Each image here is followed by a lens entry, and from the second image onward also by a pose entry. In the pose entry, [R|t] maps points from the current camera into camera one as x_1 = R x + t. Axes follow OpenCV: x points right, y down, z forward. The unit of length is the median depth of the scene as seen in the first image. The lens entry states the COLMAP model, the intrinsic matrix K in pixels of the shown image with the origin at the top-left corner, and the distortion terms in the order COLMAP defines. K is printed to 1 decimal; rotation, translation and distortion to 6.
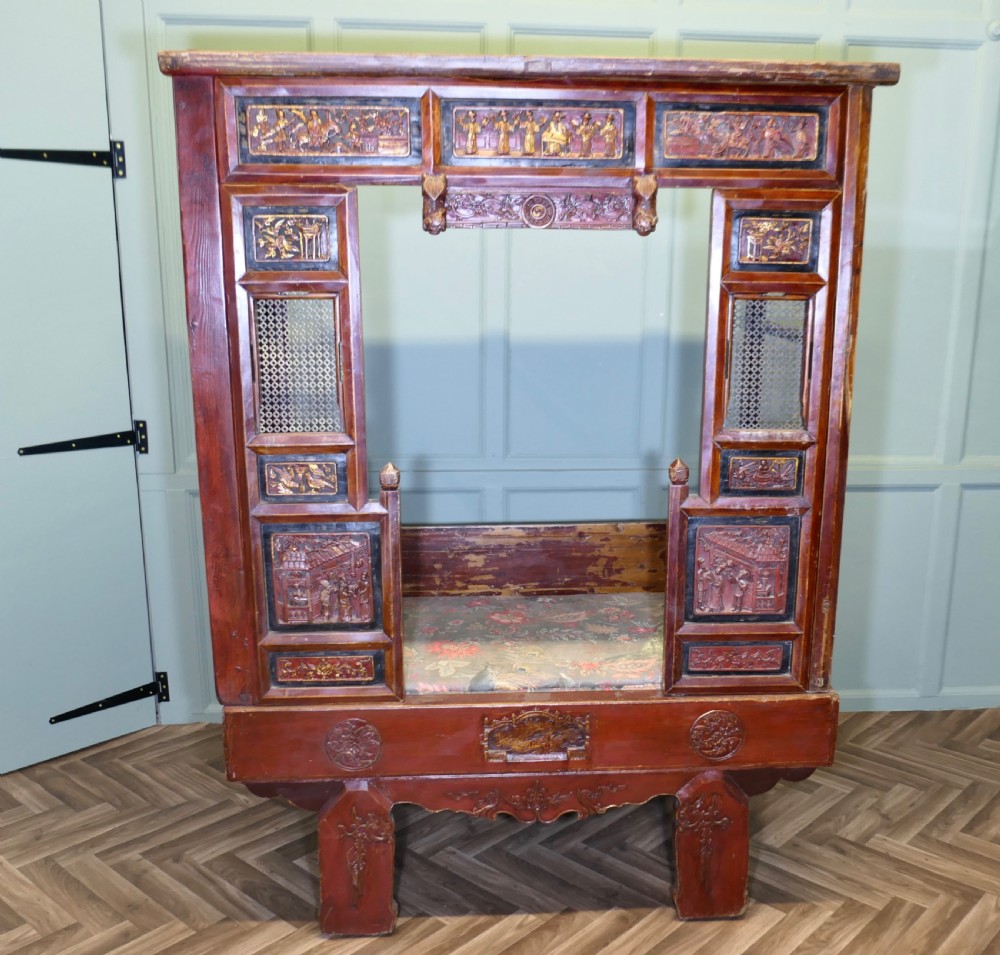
lens RADIAL K [[1087.2, 0, 542.2], [0, 1087.2, 523.2], [0, 0, 1]] dist [-0.014512, 0.000000]
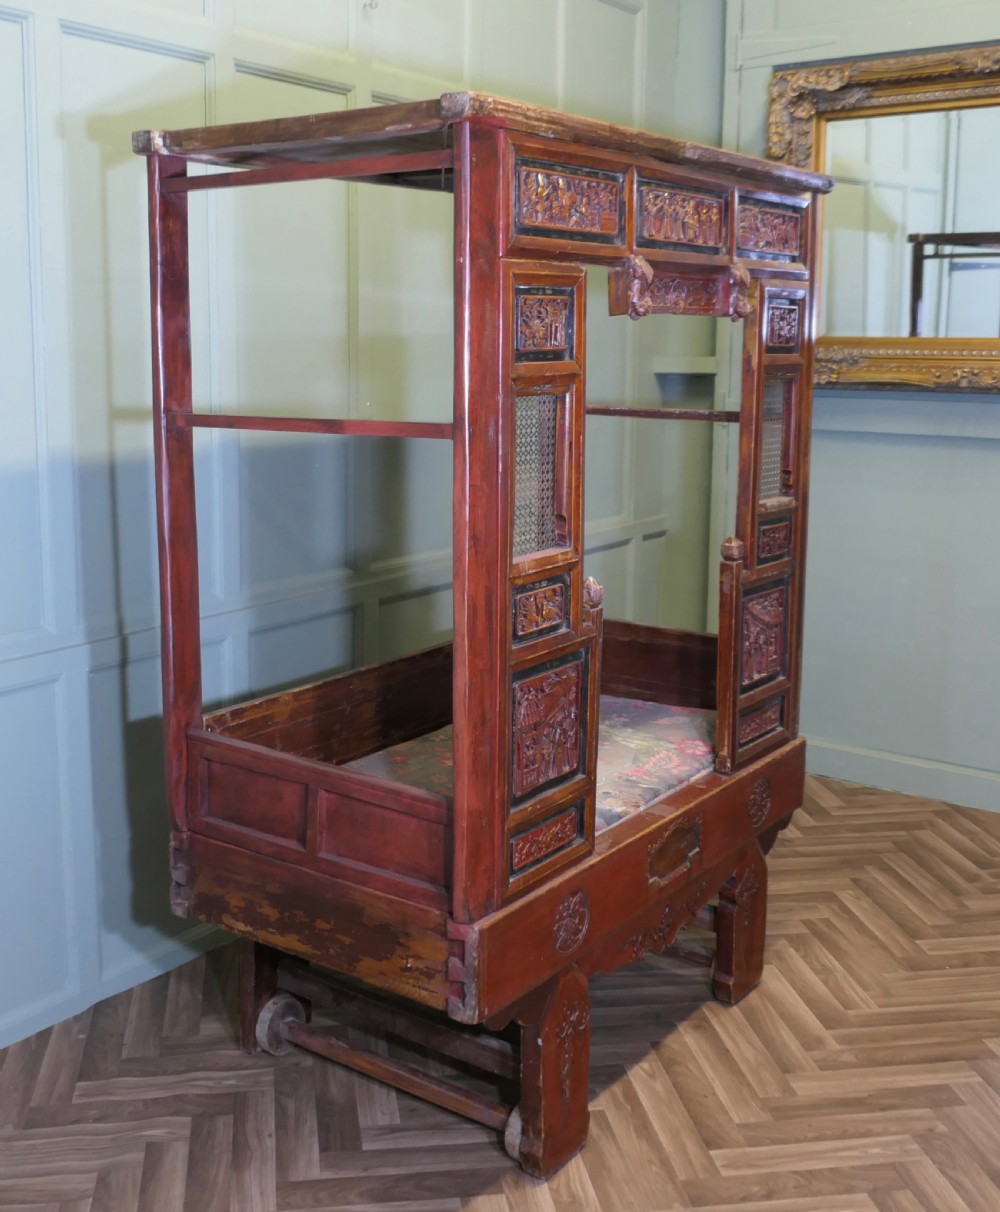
lens RADIAL K [[1367.7, 0, 445.8], [0, 1367.7, 543.7], [0, 0, 1]] dist [-0.024631, 0.000000]
pose [[0.658531, -0.120448, 0.742852, -0.961099], [0.183082, 0.983093, -0.002900, -0.092838], [-0.729943, 0.137912, 0.669450, 0.325947]]
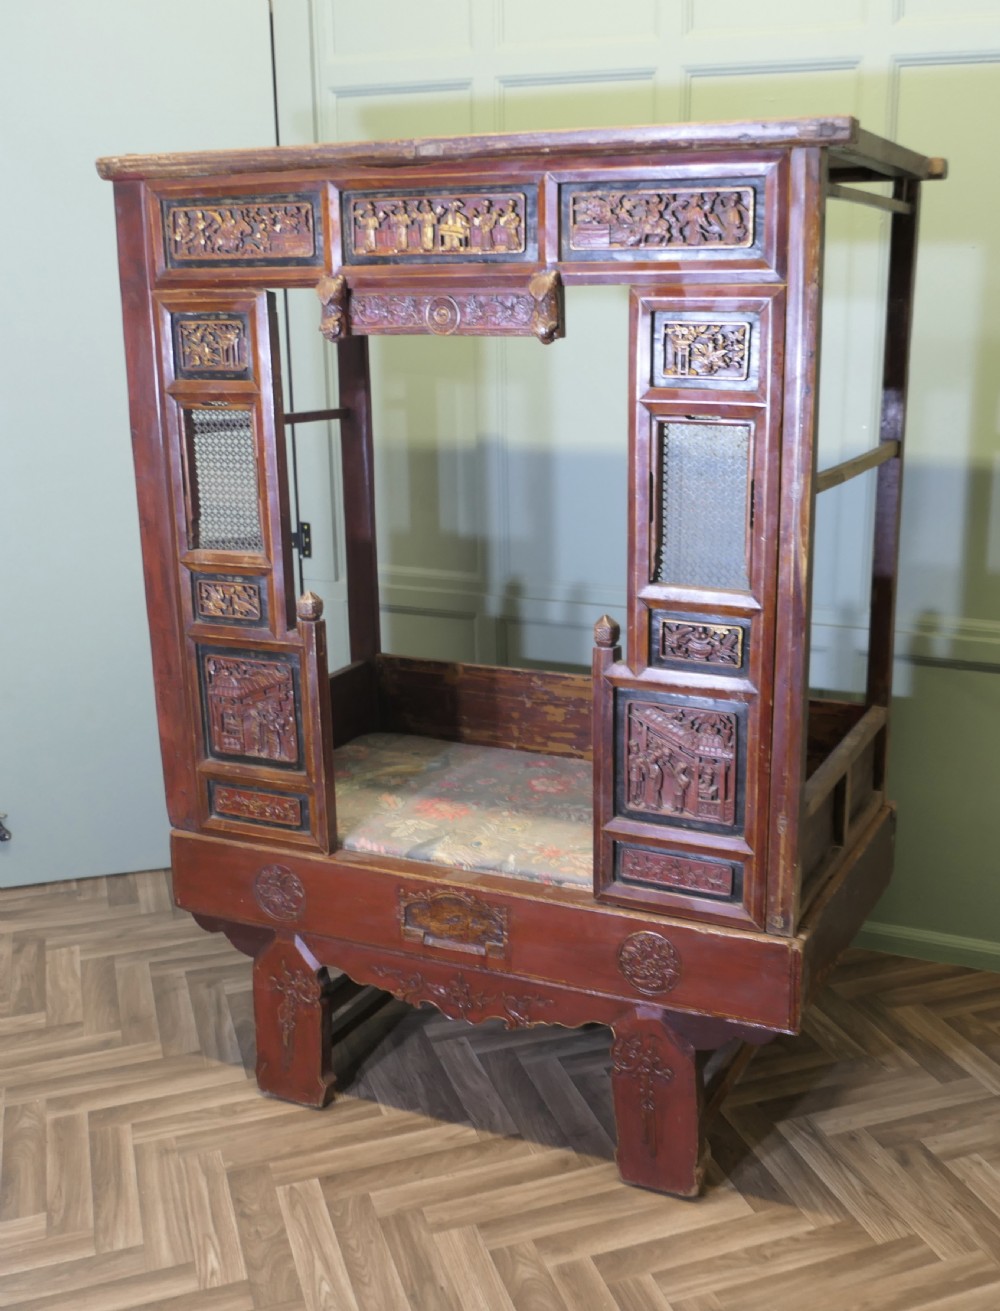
lens RADIAL K [[1385.5, 0, 622.5], [0, 1385.5, 669.1], [0, 0, 1]] dist [-0.018745, 0.000000]
pose [[0.892148, 0.108426, -0.438537, 0.570185], [-0.103467, 0.994007, 0.035271, -0.054690], [0.439734, 0.013907, 0.898021, 0.070629]]
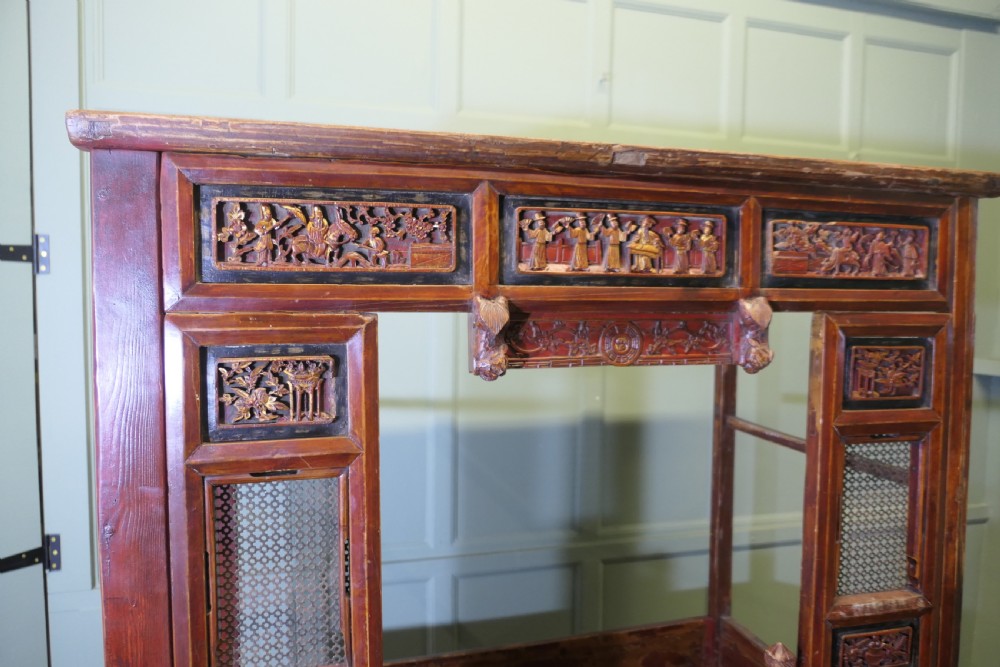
lens RADIAL K [[684.1, 0, 503.7], [0, 684.1, 341.7], [0, 0, 1]] dist [-0.019267, 0.004789]
pose [[0.981159, -0.012574, 0.192794, -0.154728], [0.046973, 0.983463, -0.174910, -0.188039], [-0.187406, 0.180671, 0.965524, 0.502475]]
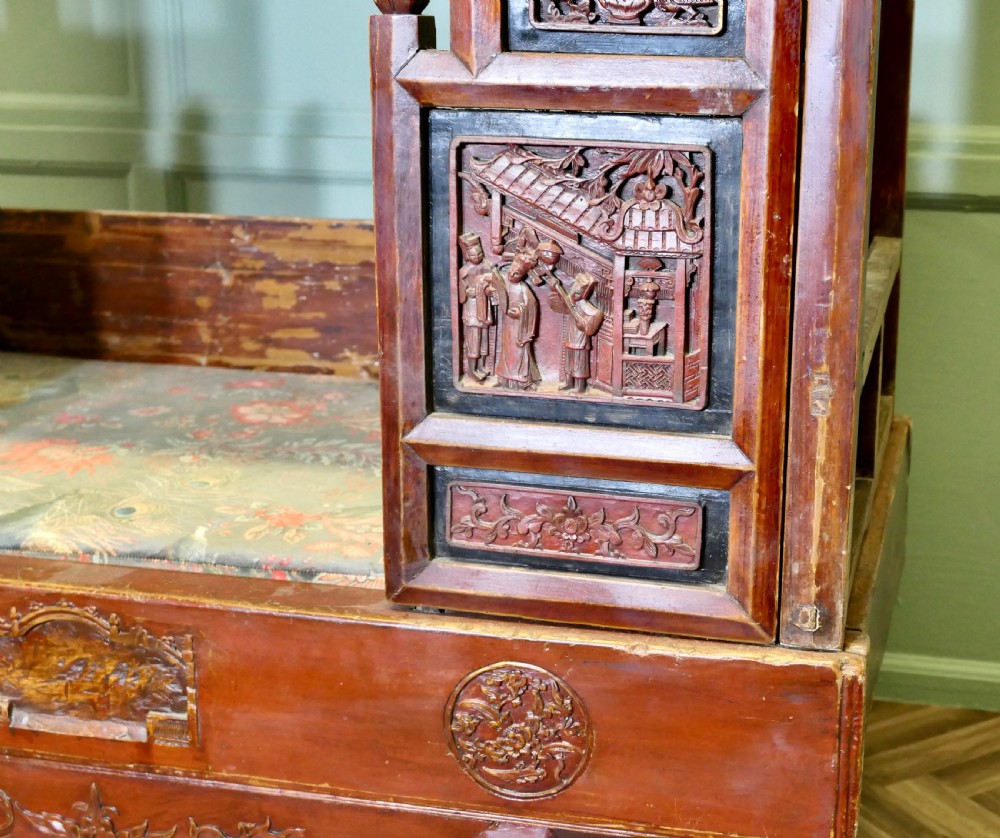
lens RADIAL K [[1560.5, 0, 622.3], [0, 1560.5, 421.8], [0, 0, 1]] dist [0.012752, 0.000000]
pose [[0.958697, 0.078032, -0.273518, 0.331704], [-0.073633, 0.996938, 0.026328, 0.075284], [0.274734, -0.005101, 0.961507, 0.506746]]
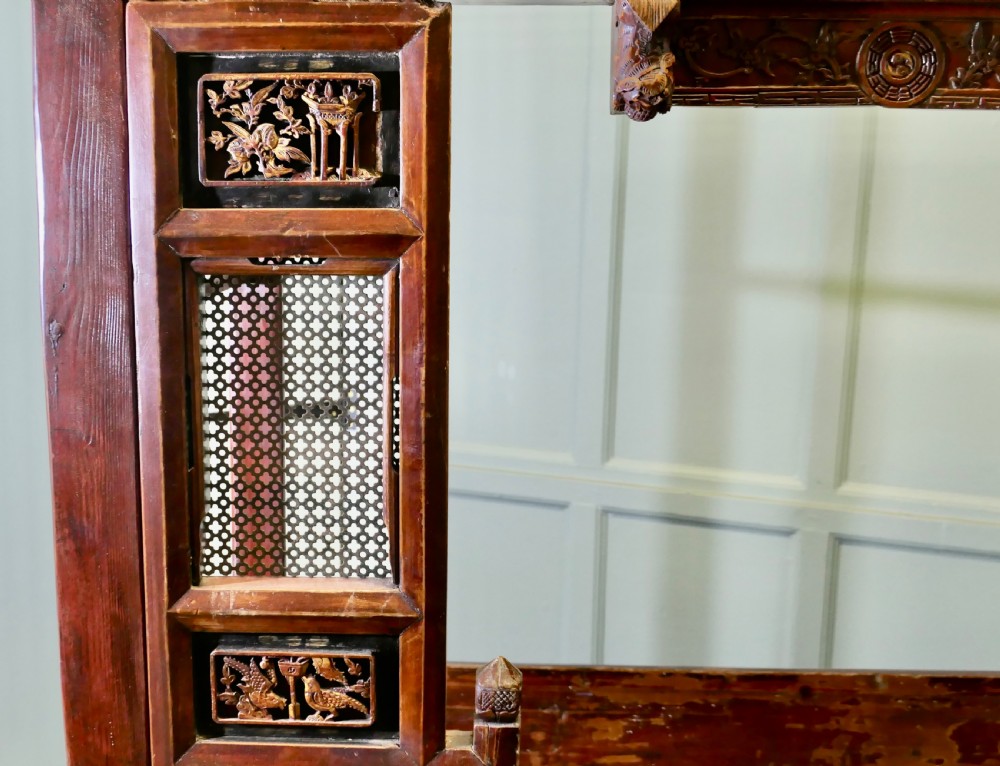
lens RADIAL K [[1136.9, 0, 433.1], [0, 1136.9, 380.4], [0, 0, 1]] dist [-0.019442, 0.000000]
pose [[0.993456, 0.023753, -0.111721, -0.111755], [-0.031970, 0.996867, -0.072347, -0.121628], [0.109652, 0.075445, 0.991103, 0.516401]]
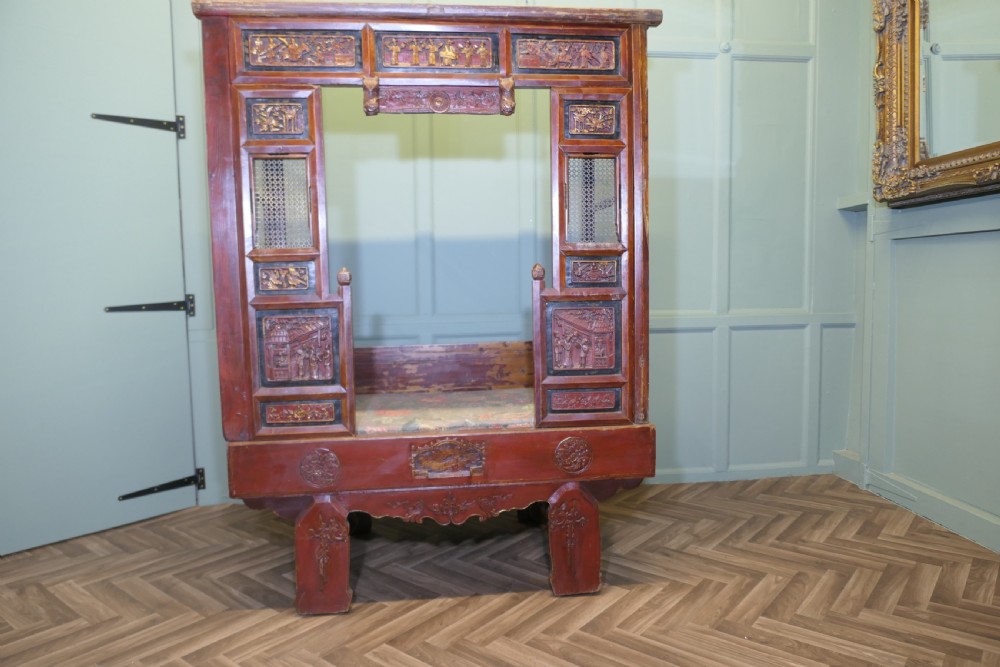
lens RADIAL K [[684.1, 0, 501.2], [0, 684.1, 336.5], [0, 0, 1]] dist [-0.019267, 0.004789]
pose [[0.998838, -0.028321, 0.038993, 0.033608], [0.034279, 0.986231, -0.161780, 0.184132], [-0.033875, 0.162929, 0.986056, 0.078666]]
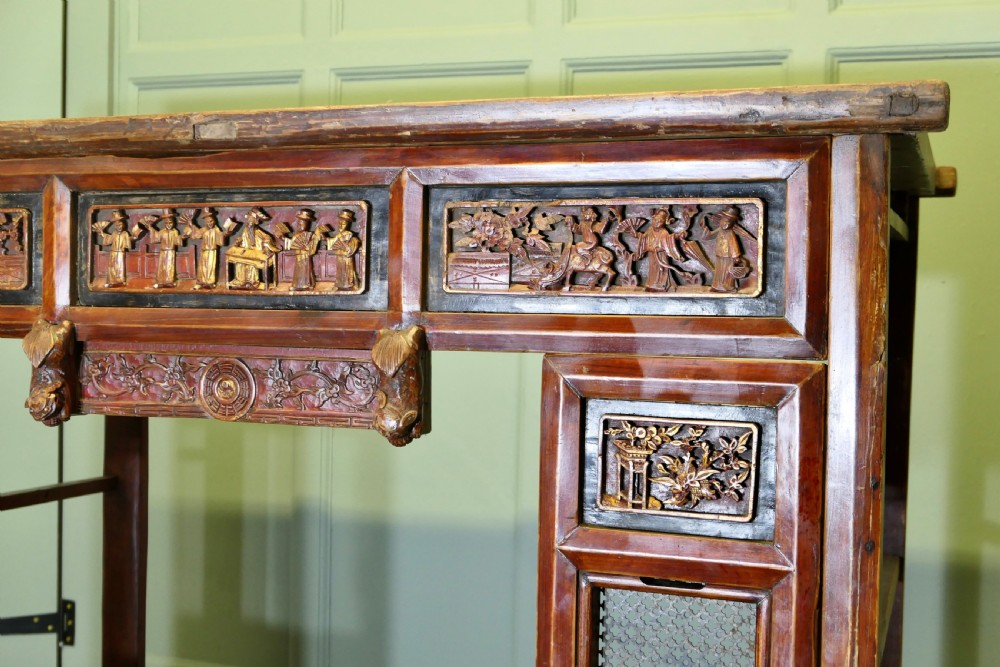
lens RADIAL K [[1242.7, 0, 510.7], [0, 1242.7, 349.4], [0, 0, 1]] dist [0.003286, 0.000000]
pose [[0.915858, 0.022875, -0.400849, 0.326575], [-0.107196, 0.976066, -0.189220, -0.184451], [0.386927, 0.216268, 0.896390, 0.453500]]
